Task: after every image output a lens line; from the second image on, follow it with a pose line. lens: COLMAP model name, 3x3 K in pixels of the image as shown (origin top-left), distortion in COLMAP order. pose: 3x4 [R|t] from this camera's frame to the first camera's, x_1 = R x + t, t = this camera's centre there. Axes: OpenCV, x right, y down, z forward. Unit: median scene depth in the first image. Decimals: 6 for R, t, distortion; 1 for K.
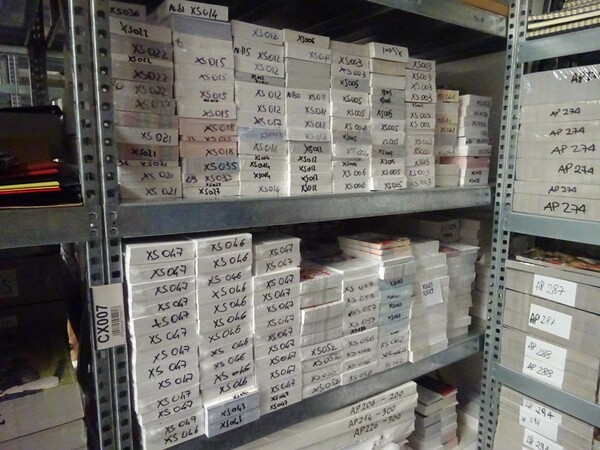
lens RADIAL K [[442.3, 0, 297.6], [0, 442.3, 224.3], [0, 0, 1]] dist [0.000359, -0.003565]
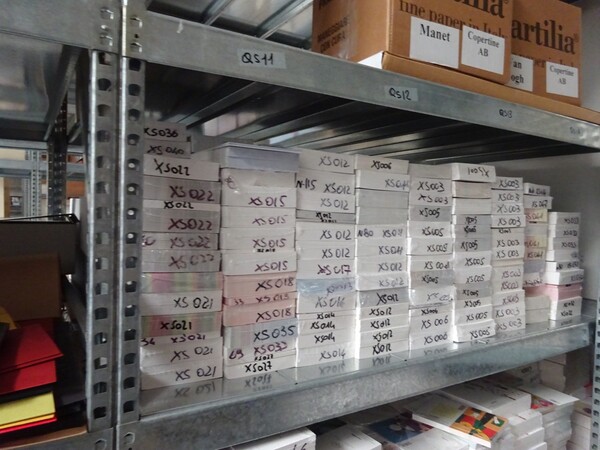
lens RADIAL K [[442.3, 0, 299.8], [0, 442.3, 224.5], [0, 0, 1]] dist [0.000359, -0.003565]
pose [[0.999480, 0.018516, -0.026389, -0.103350], [-0.021665, 0.991978, -0.124541, -0.201525], [0.023871, 0.125048, 0.991863, 0.206372]]
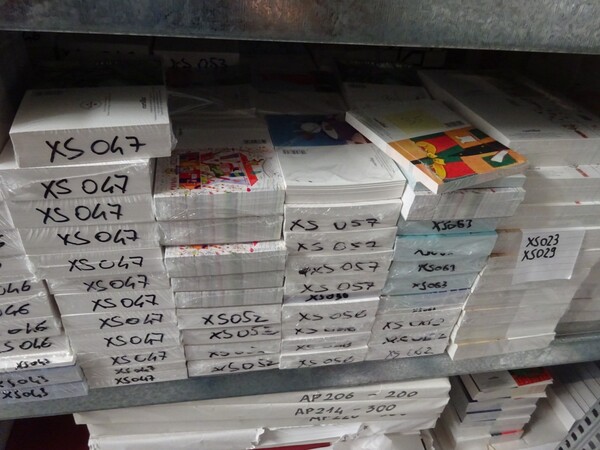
lens RADIAL K [[442.3, 0, 297.9], [0, 442.3, 223.2], [0, 0, 1]] dist [0.000359, -0.003565]
pose [[0.907737, 0.300532, -0.292736, 0.241993], [-0.134247, 0.869138, 0.476002, -0.052498], [0.397481, -0.392785, 0.829294, 0.684204]]
